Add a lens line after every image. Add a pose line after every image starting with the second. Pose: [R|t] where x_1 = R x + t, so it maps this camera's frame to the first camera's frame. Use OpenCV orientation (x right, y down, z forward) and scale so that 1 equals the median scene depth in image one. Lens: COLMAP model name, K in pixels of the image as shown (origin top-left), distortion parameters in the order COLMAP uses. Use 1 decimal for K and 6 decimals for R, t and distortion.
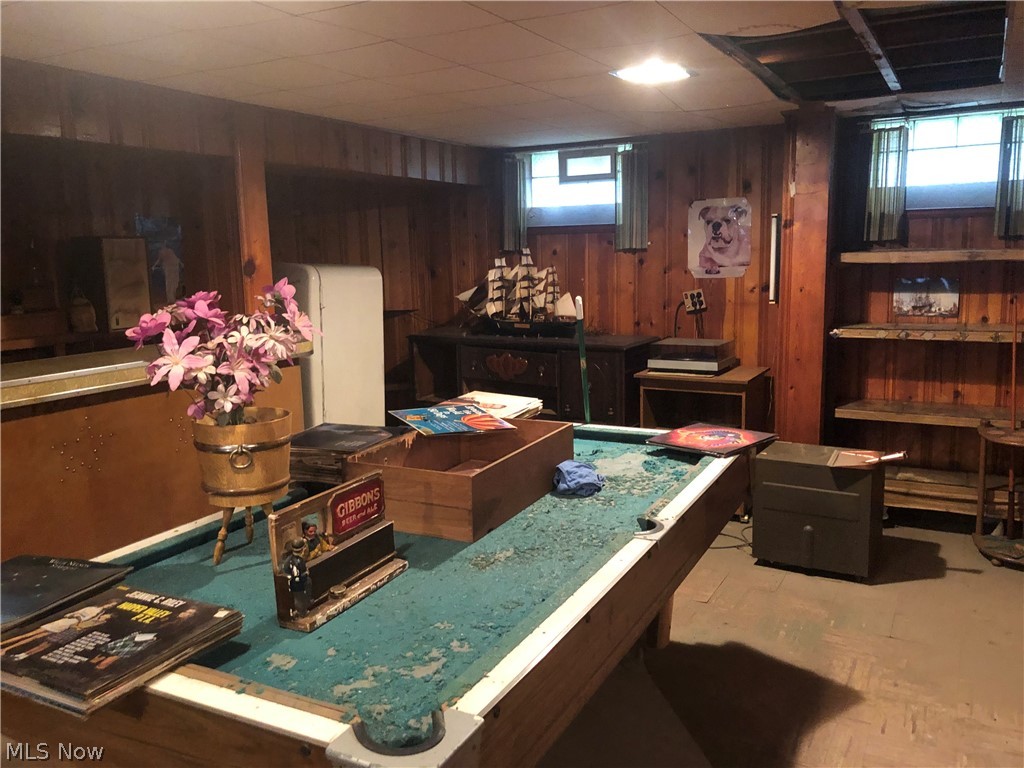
lens RADIAL K [[830.8, 0, 513.1], [0, 830.8, 383.0], [0, 0, 1]] dist [0.036432, -0.012764]
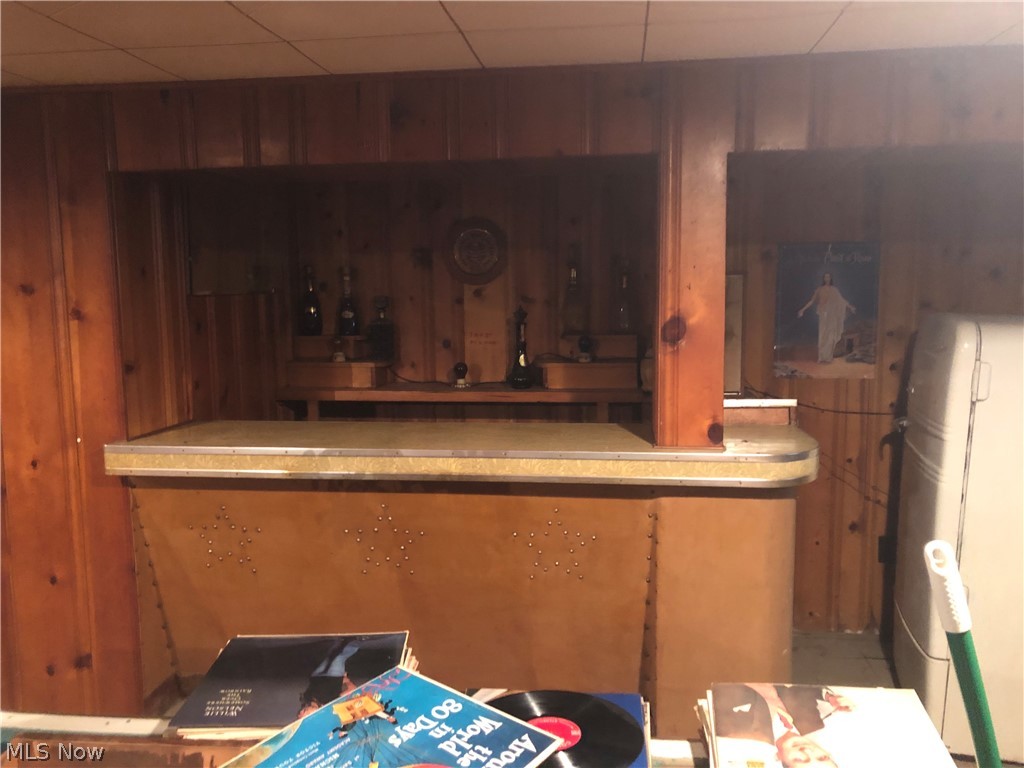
lens RADIAL K [[830.8, 0, 510.8], [0, 830.8, 384.2], [0, 0, 1]] dist [0.036432, -0.012764]
pose [[0.367041, 0.131946, -0.920799, 0.413020], [-0.147795, 0.985586, 0.082317, -0.252935], [0.918389, 0.105876, 0.381251, 1.267937]]
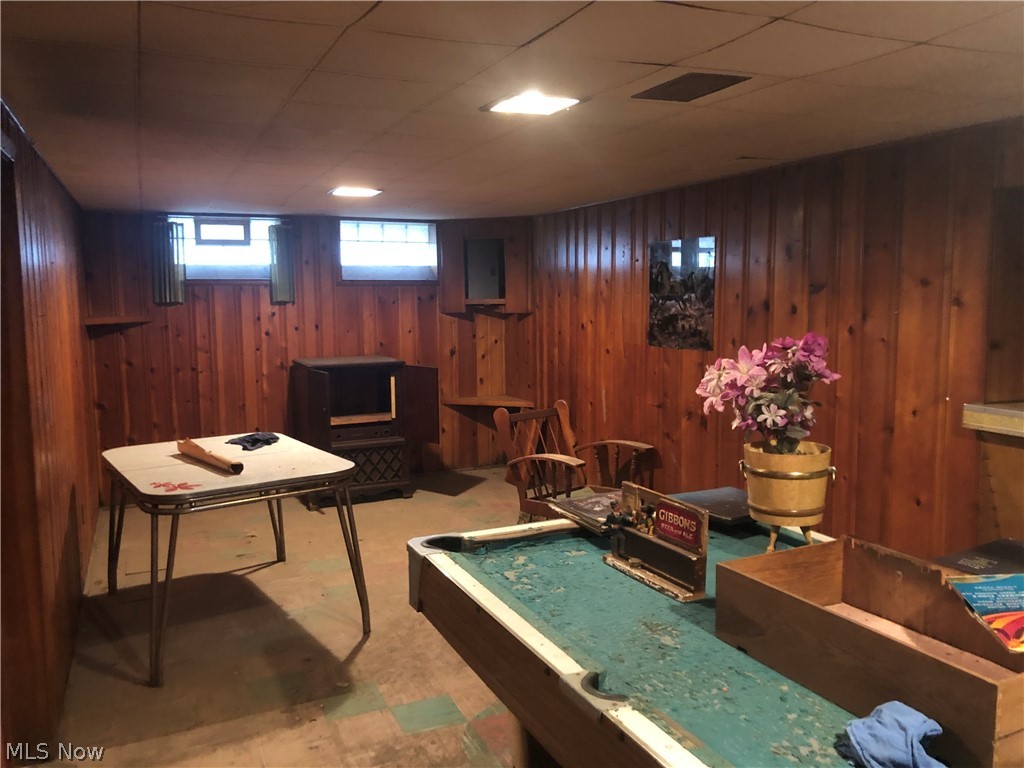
lens RADIAL K [[830.8, 0, 509.3], [0, 830.8, 382.3], [0, 0, 1]] dist [0.036432, -0.012764]
pose [[-0.612126, 0.119353, -0.781701, 0.856200], [-0.098682, 0.969286, 0.225269, -0.287893], [0.784579, 0.215033, -0.581547, 1.446929]]
